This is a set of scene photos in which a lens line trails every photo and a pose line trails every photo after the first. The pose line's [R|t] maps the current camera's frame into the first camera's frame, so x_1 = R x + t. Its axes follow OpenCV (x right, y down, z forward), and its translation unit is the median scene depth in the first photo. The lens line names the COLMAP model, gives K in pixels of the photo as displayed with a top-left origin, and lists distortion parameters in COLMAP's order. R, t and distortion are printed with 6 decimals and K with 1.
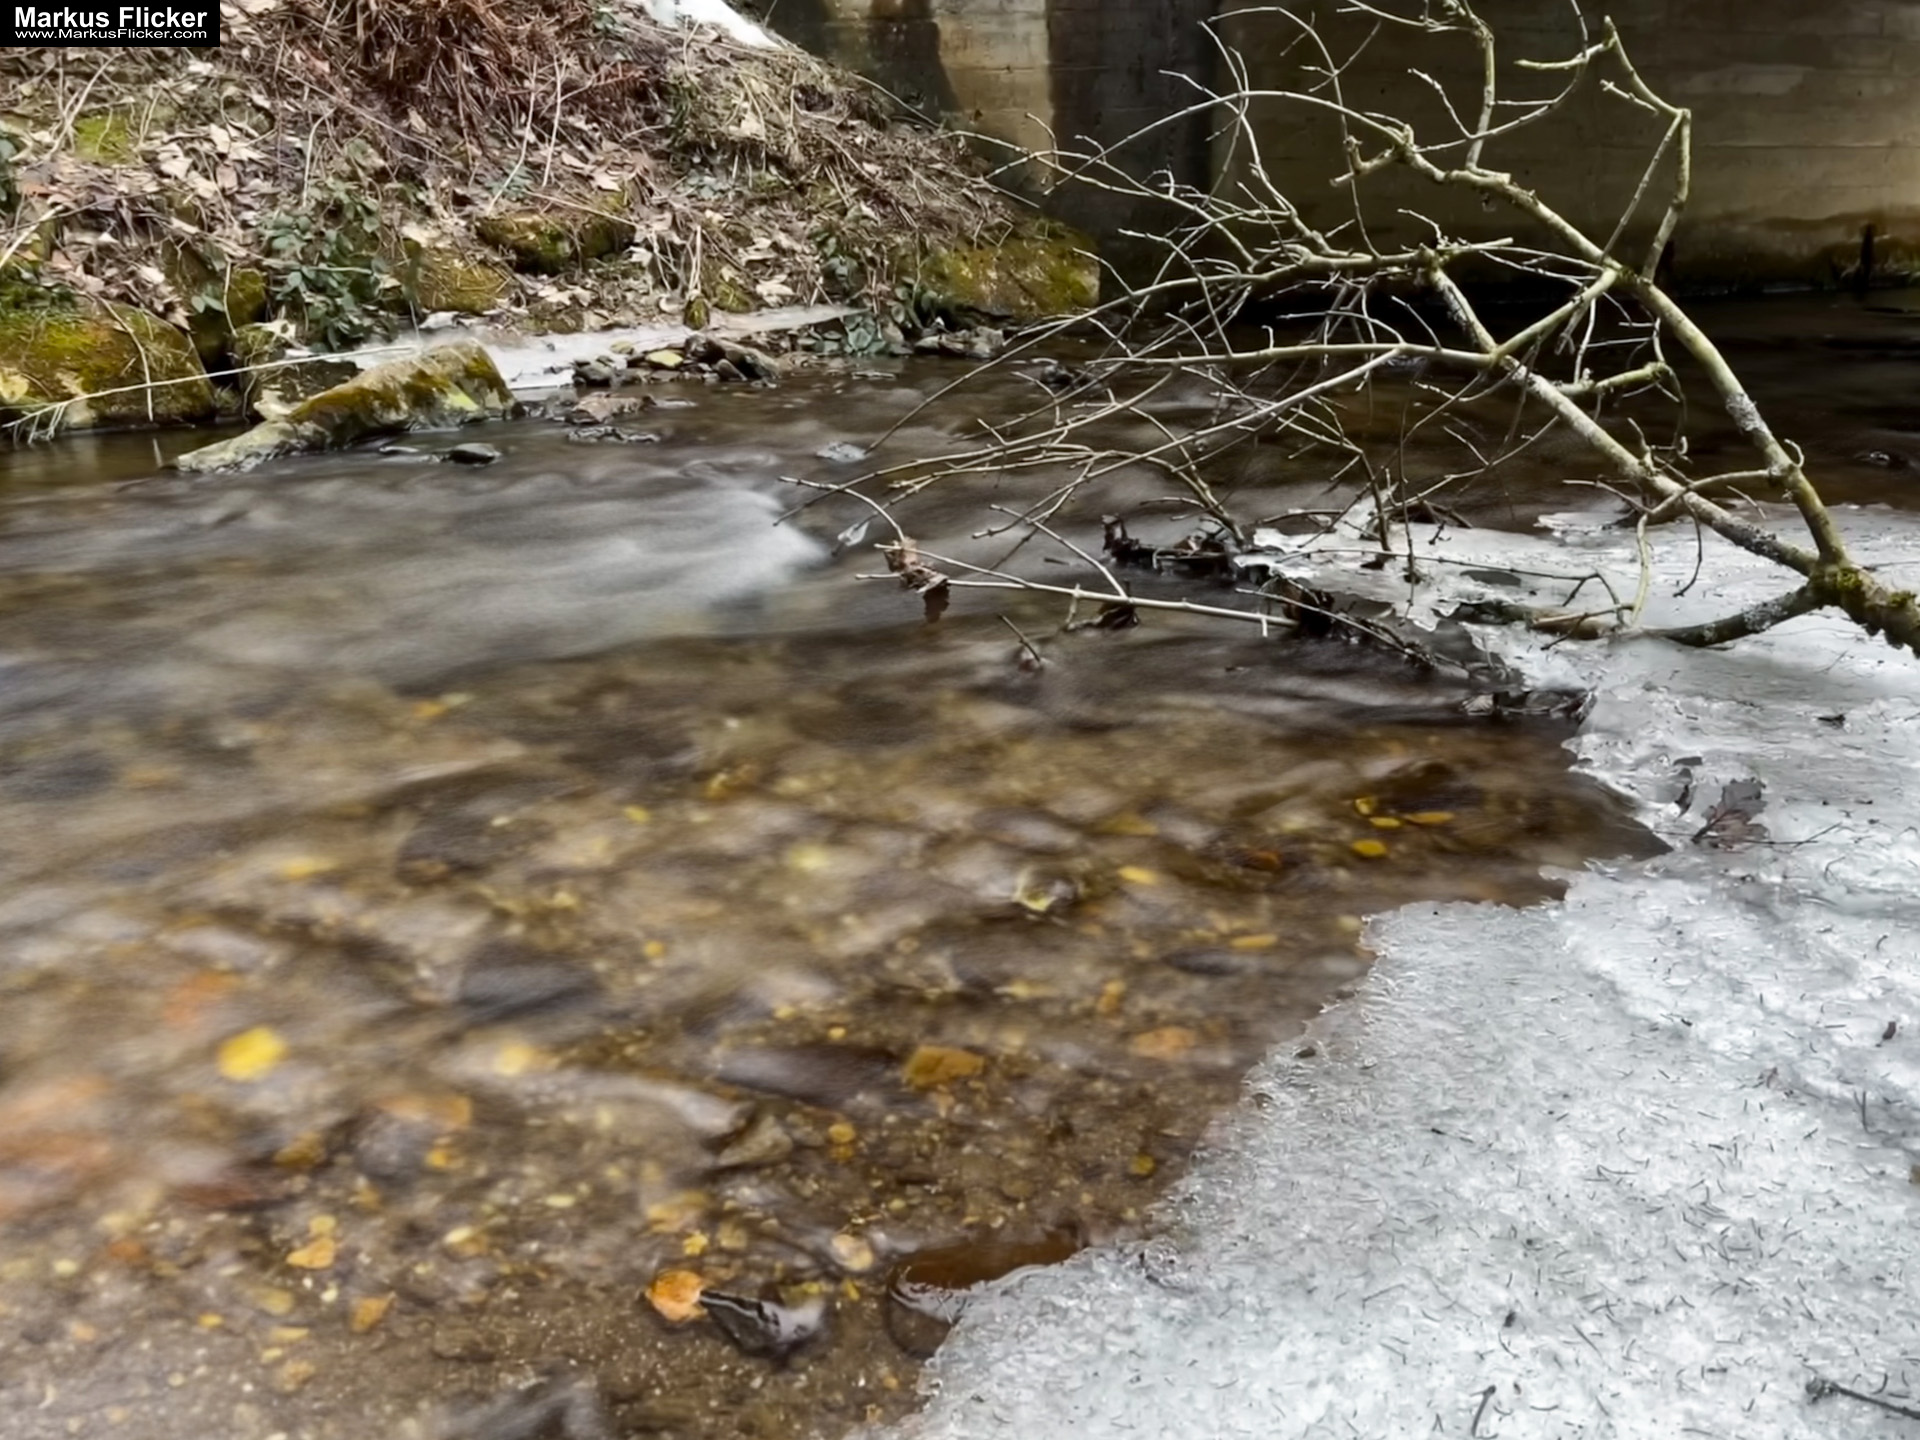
lens RADIAL K [[1649.3, 0, 960.8], [0, 1649.3, 722.5], [0, 0, 1]] dist [0.003184, -0.005065]
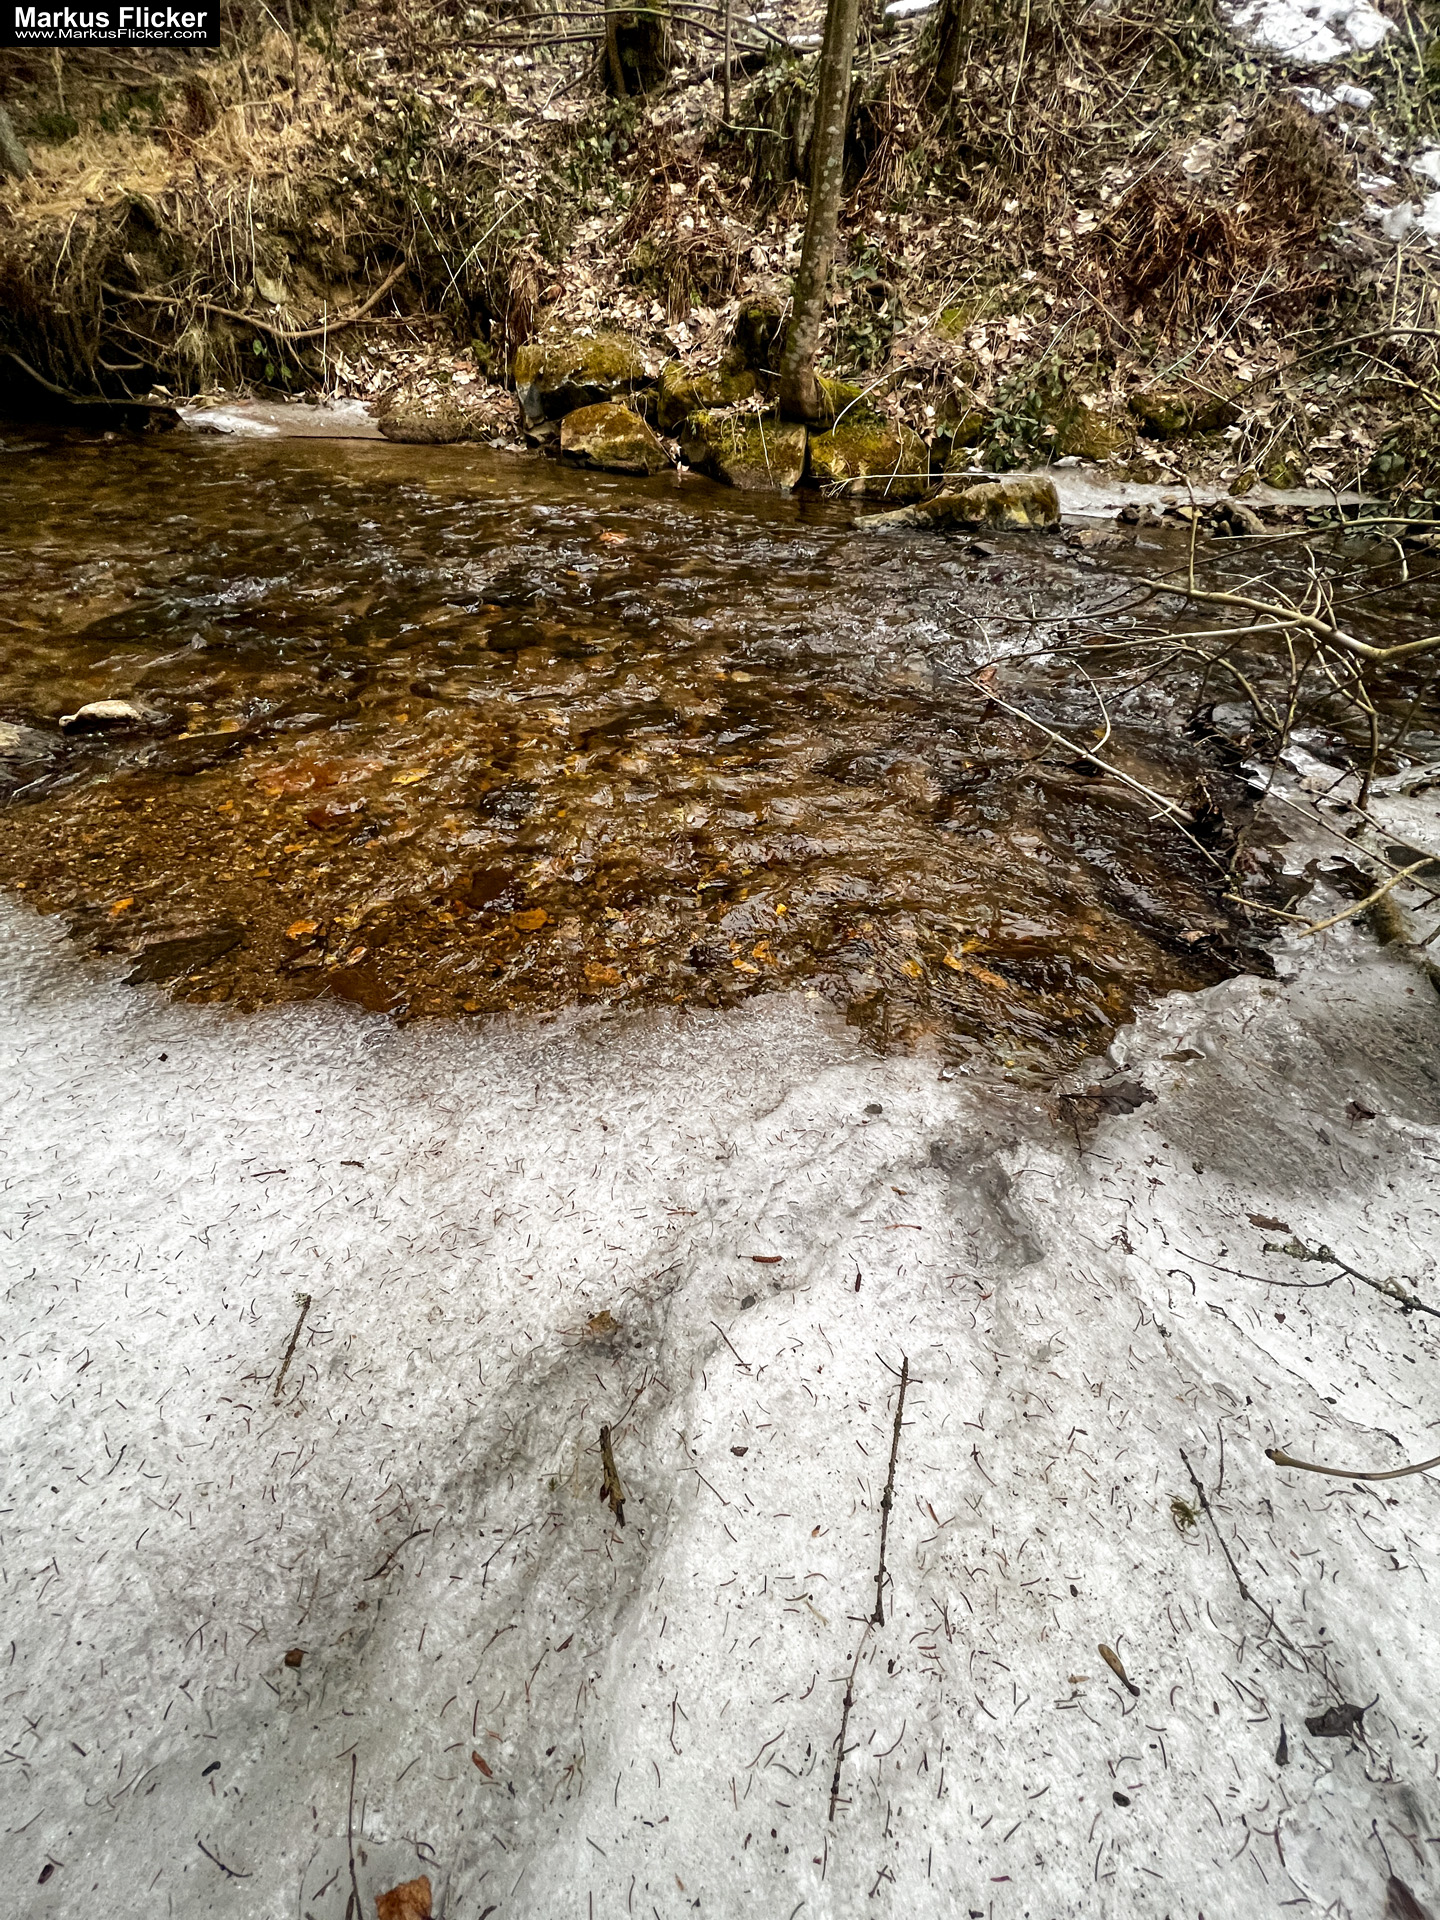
lens RADIAL K [[771.5, 0, 718.1], [0, 771.5, 955.7], [0, 0, 1]] dist [-0.001031, -0.000223]
pose [[0.589449, 0.538087, -0.602505, 0.215114], [-0.296681, 0.837933, 0.458092, -0.073724], [0.751353, -0.091270, 0.653559, 0.165881]]
